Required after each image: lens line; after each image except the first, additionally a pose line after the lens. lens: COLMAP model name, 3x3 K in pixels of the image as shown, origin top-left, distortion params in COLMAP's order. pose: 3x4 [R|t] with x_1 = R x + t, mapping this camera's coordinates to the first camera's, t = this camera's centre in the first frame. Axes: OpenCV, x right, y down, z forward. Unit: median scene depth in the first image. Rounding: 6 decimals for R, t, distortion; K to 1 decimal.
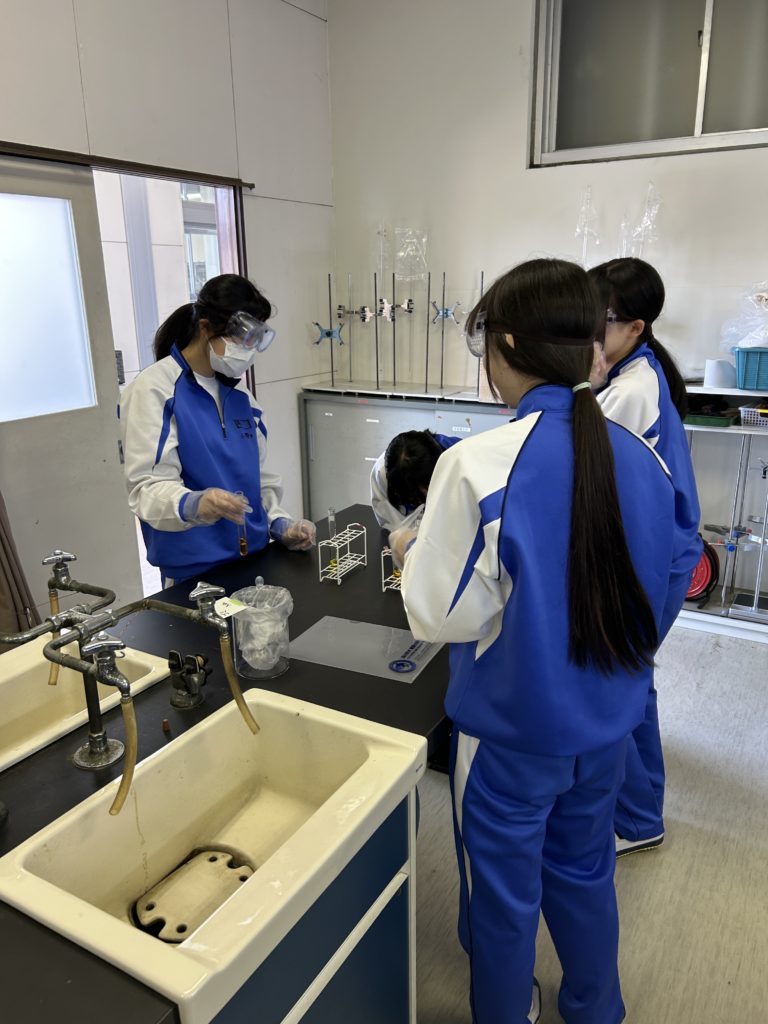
lens RADIAL K [[782.0, 0, 383.3], [0, 782.0, 529.3], [0, 0, 1]] dist [0.000749, -0.004737]
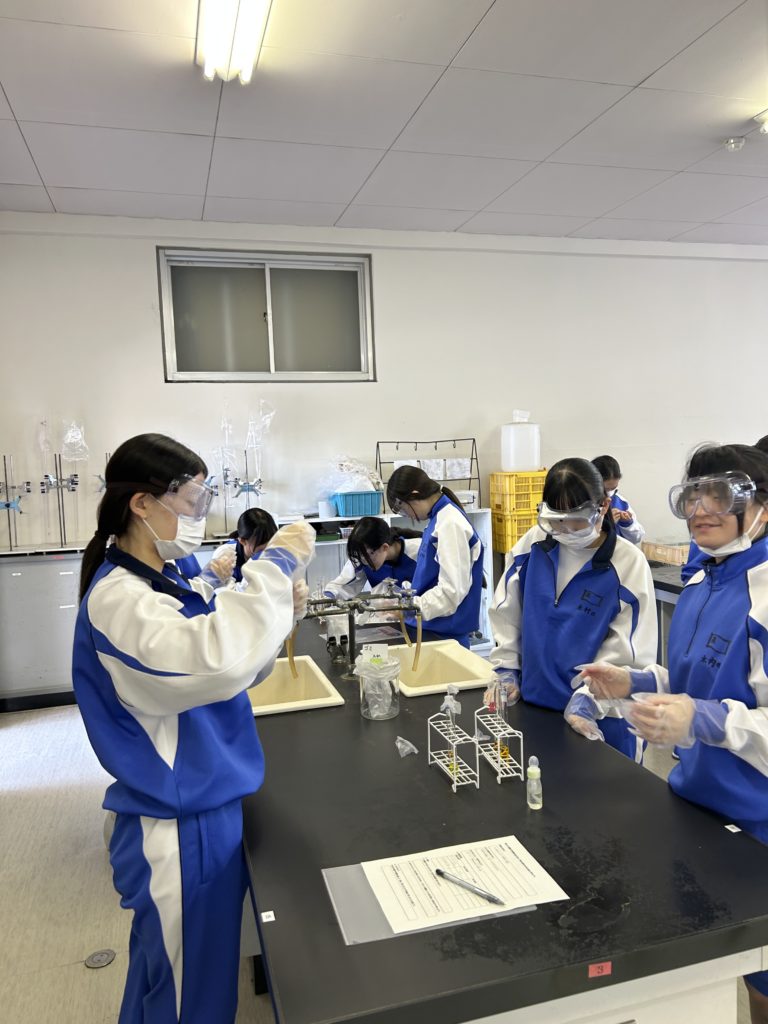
lens RADIAL K [[770.0, 0, 386.2], [0, 770.0, 533.5], [0, 0, 1]] dist [0.029198, -0.035736]
pose [[0.691180, -0.083957, 0.717789, -0.597281], [0.236542, 0.964801, -0.114924, 0.061205], [-0.682875, 0.249221, 0.686710, -0.177015]]
